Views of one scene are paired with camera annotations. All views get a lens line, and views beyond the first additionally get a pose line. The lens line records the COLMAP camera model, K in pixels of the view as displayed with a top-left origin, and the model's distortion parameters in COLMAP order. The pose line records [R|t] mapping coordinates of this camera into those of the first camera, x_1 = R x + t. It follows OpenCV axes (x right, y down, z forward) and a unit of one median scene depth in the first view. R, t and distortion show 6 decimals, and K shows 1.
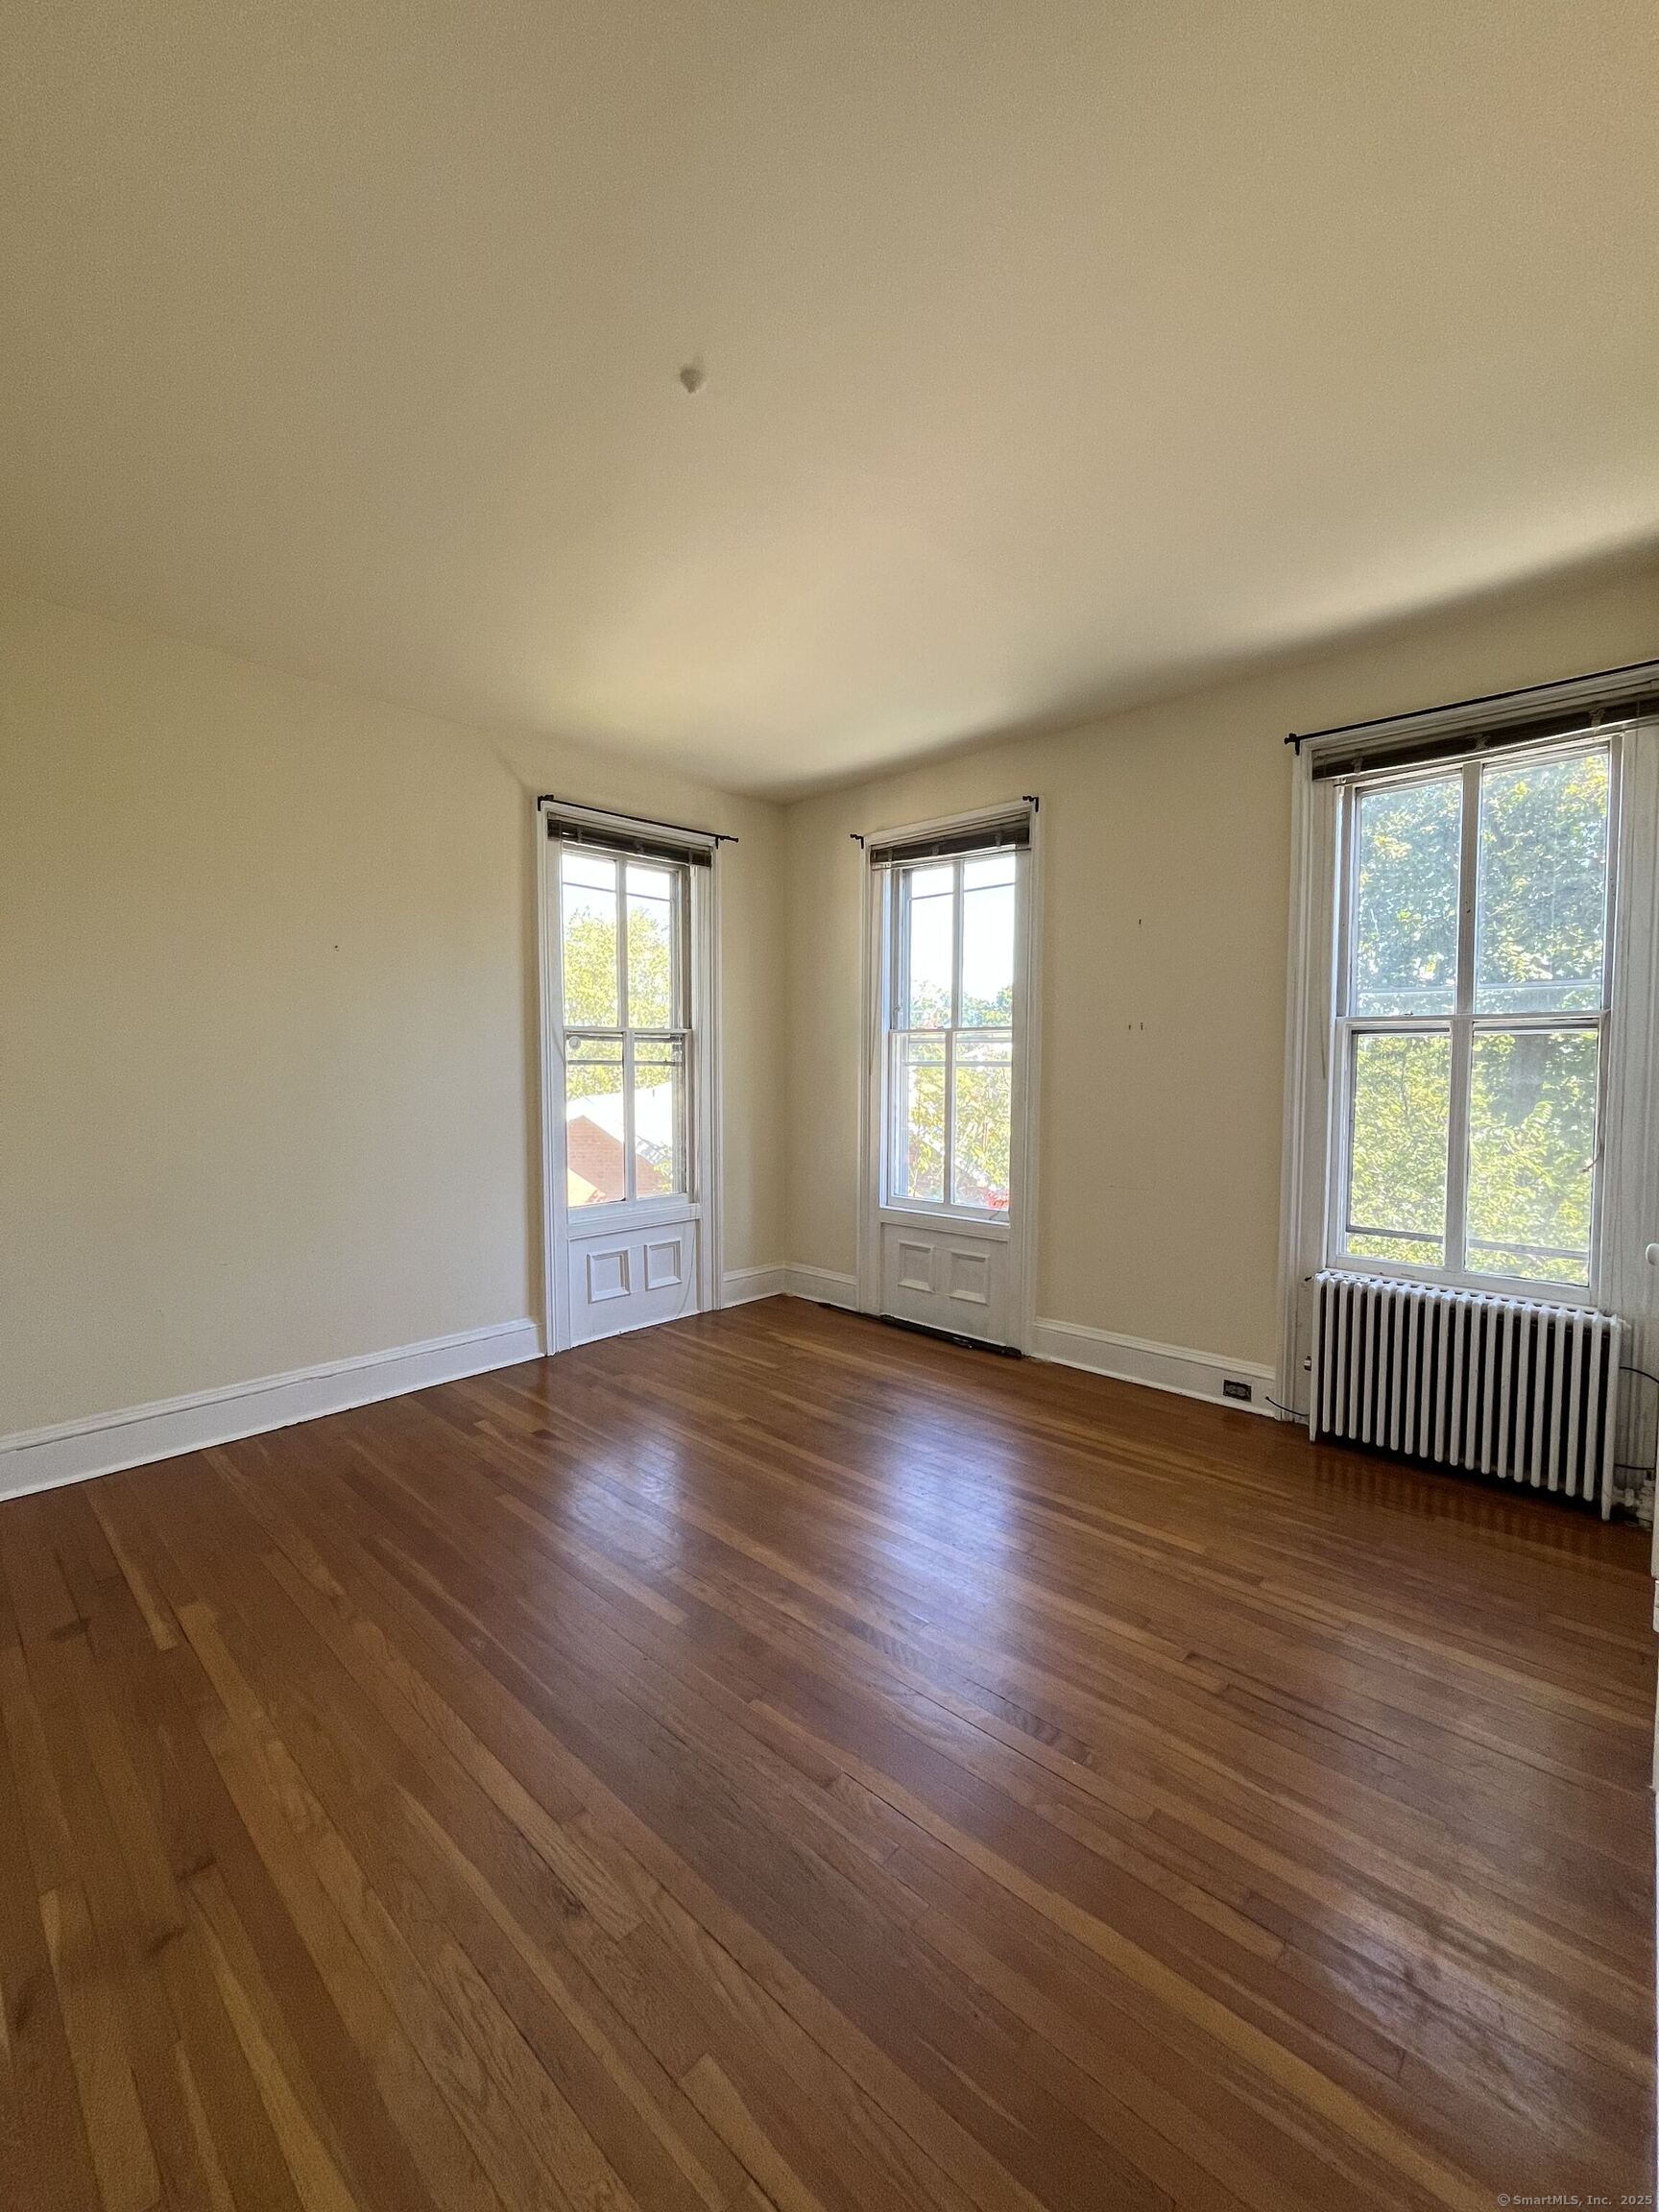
lens RADIAL K [[897.2, 0, 821.5], [0, 897.2, 1106.7], [0, 0, 1]] dist [-0.001582, 0.000109]
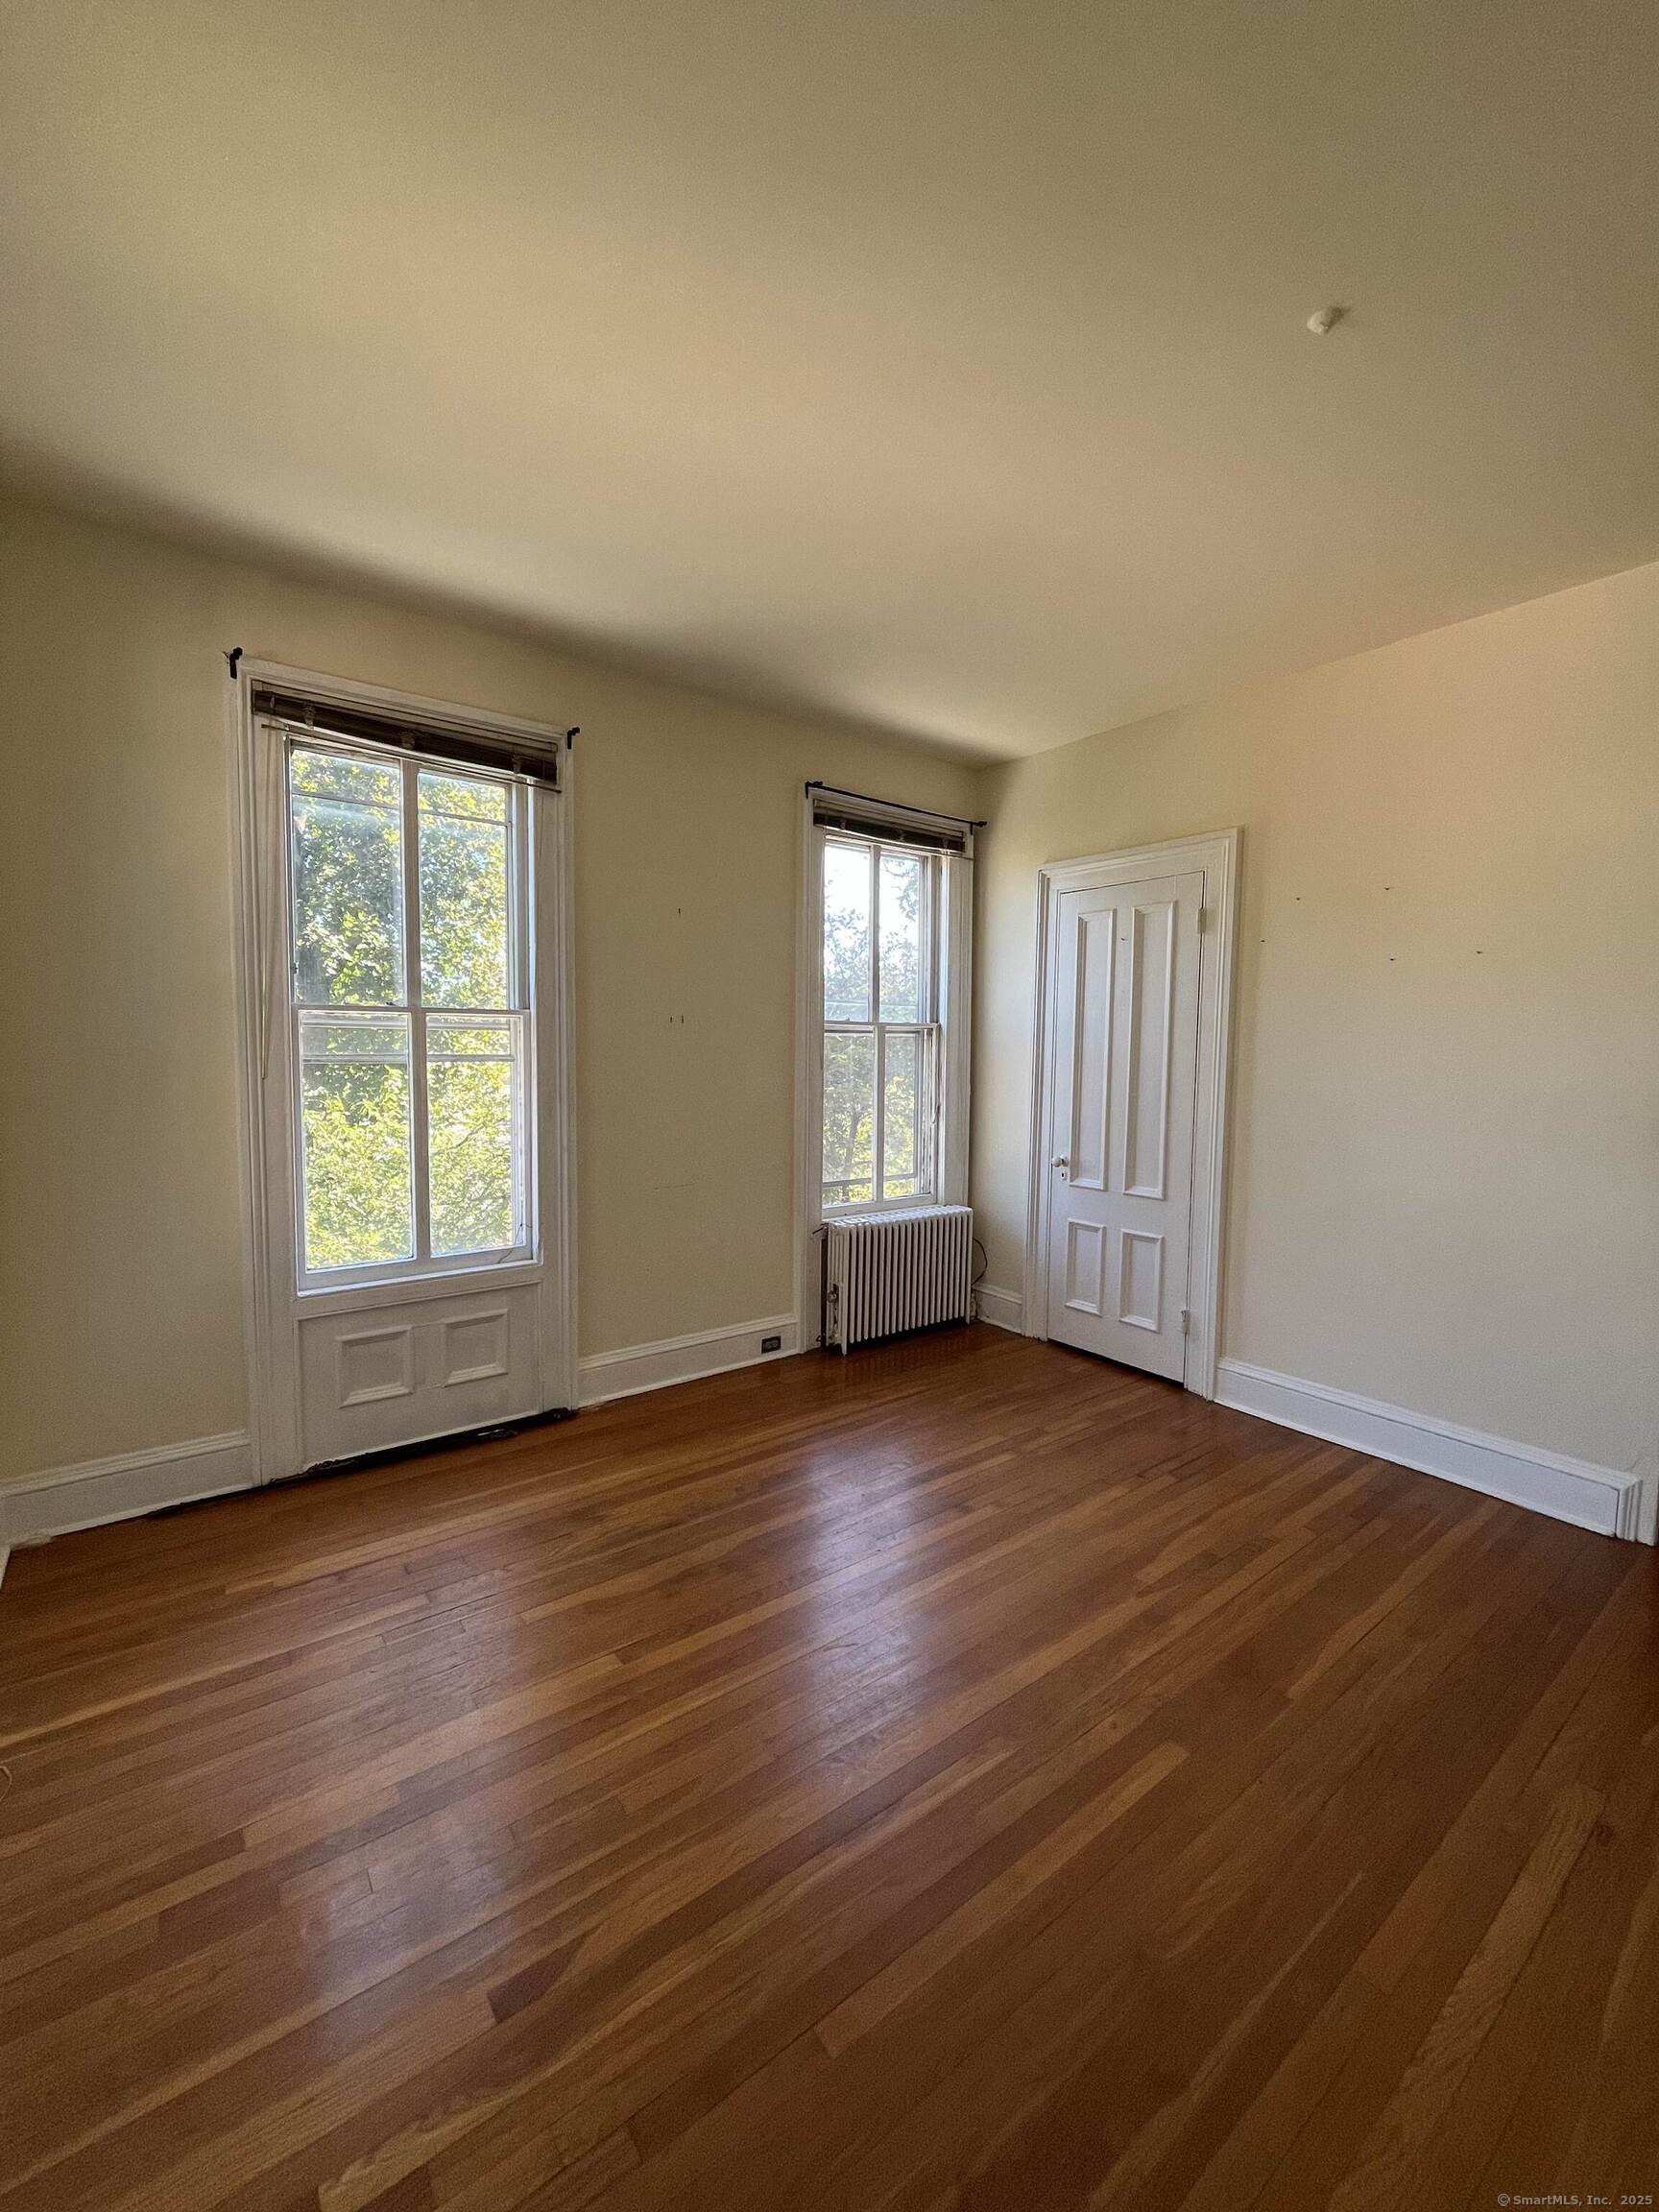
lens RADIAL K [[897.2, 0, 823.2], [0, 897.2, 1104.6], [0, 0, 1]] dist [-0.001582, 0.000109]
pose [[0.168175, -0.070925, 0.983202, -0.543340], [0.036289, 0.997178, 0.065726, -0.051816], [-0.985089, 0.024626, 0.170274, 0.640509]]
